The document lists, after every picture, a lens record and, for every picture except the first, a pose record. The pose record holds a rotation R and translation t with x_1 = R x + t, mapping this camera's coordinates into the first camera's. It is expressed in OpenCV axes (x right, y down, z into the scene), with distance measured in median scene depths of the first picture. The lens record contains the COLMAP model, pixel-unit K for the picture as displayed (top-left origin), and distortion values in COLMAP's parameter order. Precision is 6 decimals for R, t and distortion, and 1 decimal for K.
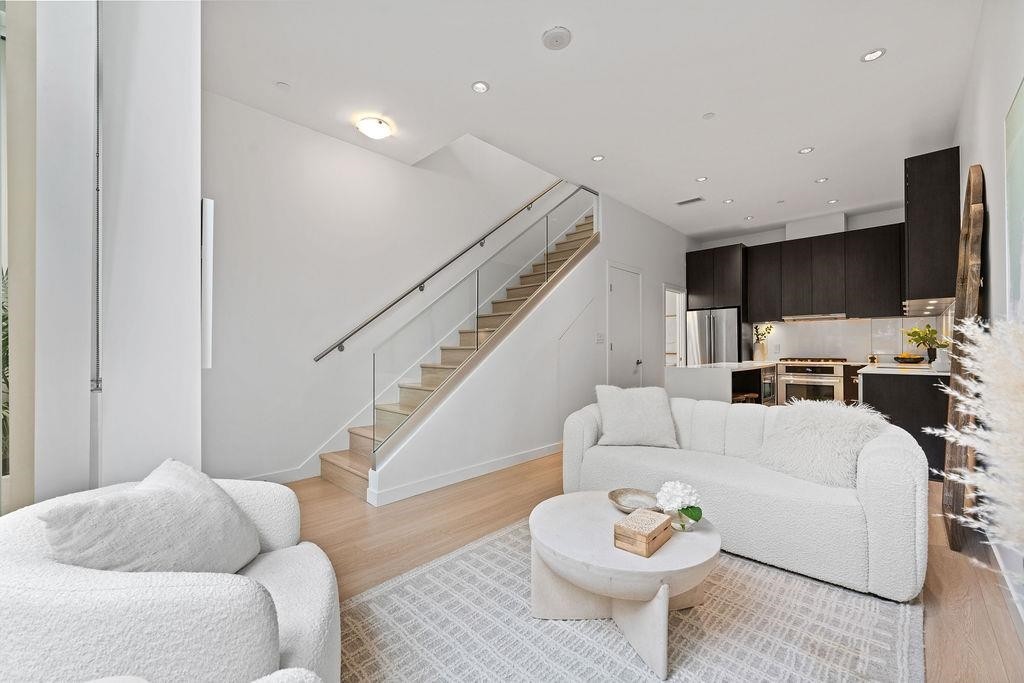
lens RADIAL K [[407.5, 0, 514.6], [0, 407.5, 347.5], [0, 0, 1]] dist [-0.001900, -0.000730]
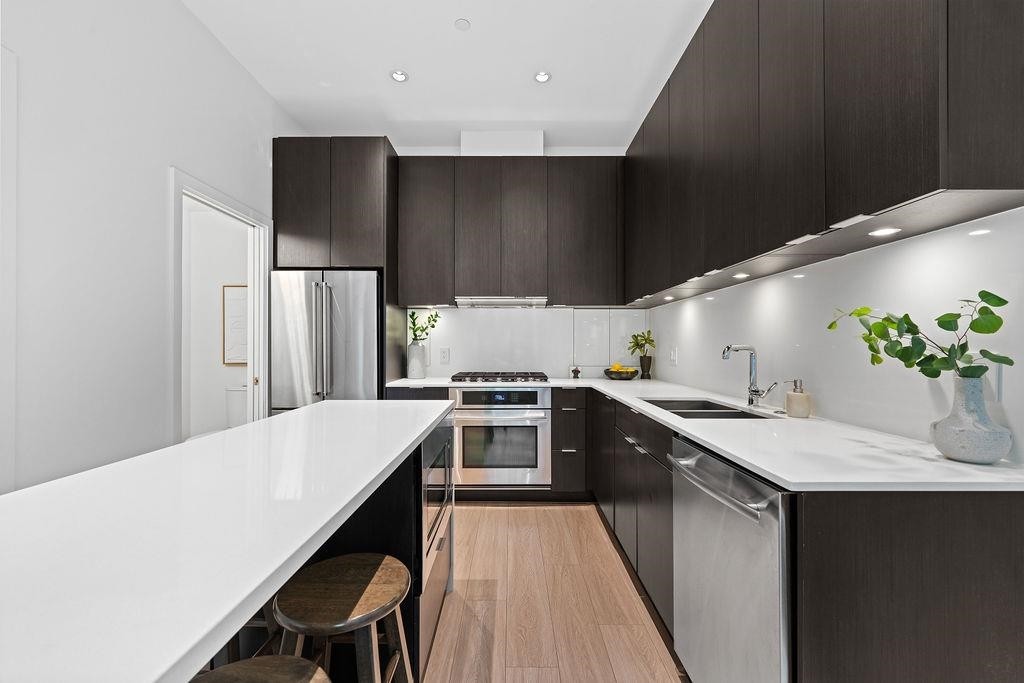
lens RADIAL K [[407.5, 0, 509.7], [0, 407.5, 343.9], [0, 0, 1]] dist [-0.001900, -0.000730]
pose [[0.724209, 0.008035, 0.689534, 0.352654], [-0.007934, 0.999963, -0.003319, -0.012414], [-0.689535, -0.003067, 0.724246, 0.583503]]
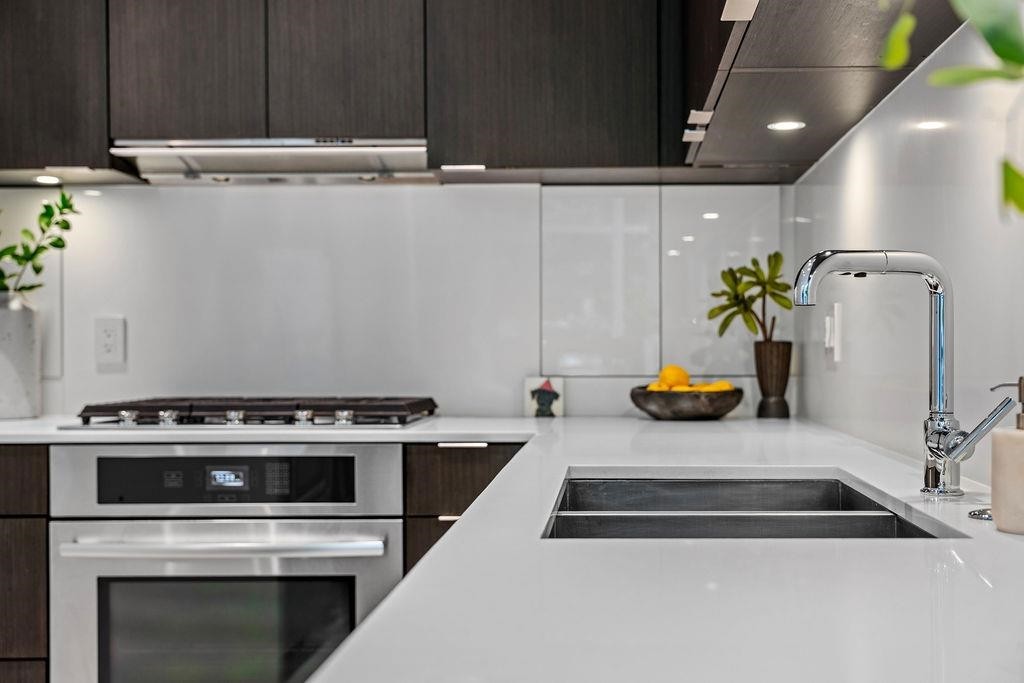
lens RADIAL K [[1181.8, 0, 590.1], [0, 1181.8, 366.2], [0, 0, 1]] dist [-0.012468, 0.000000]
pose [[0.726876, -0.008394, 0.686717, 0.495282], [-0.004220, 0.999852, 0.016688, 0.004179], [-0.686756, -0.015028, 0.726733, 0.559633]]
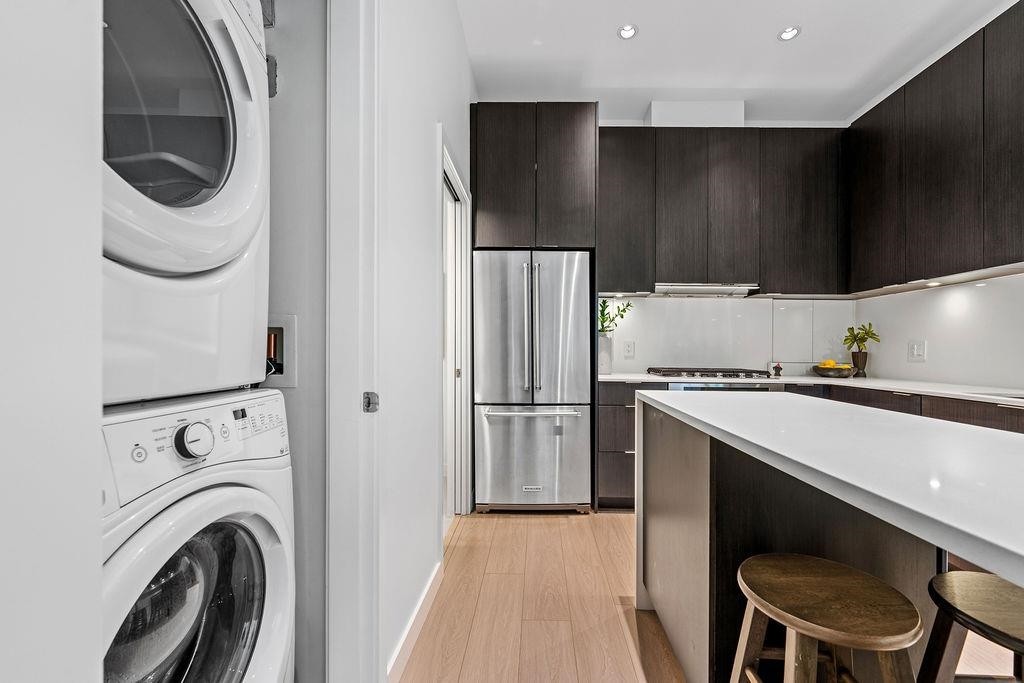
lens RADIAL K [[429.7, 0, 537.7], [0, 429.7, 350.6], [0, 0, 1]] dist [-0.004297, -0.000566]
pose [[0.732501, 0.011733, 0.680665, 0.216503], [-0.018233, 0.999831, 0.002386, 0.006094], [-0.680522, -0.014159, 0.732591, 0.750202]]
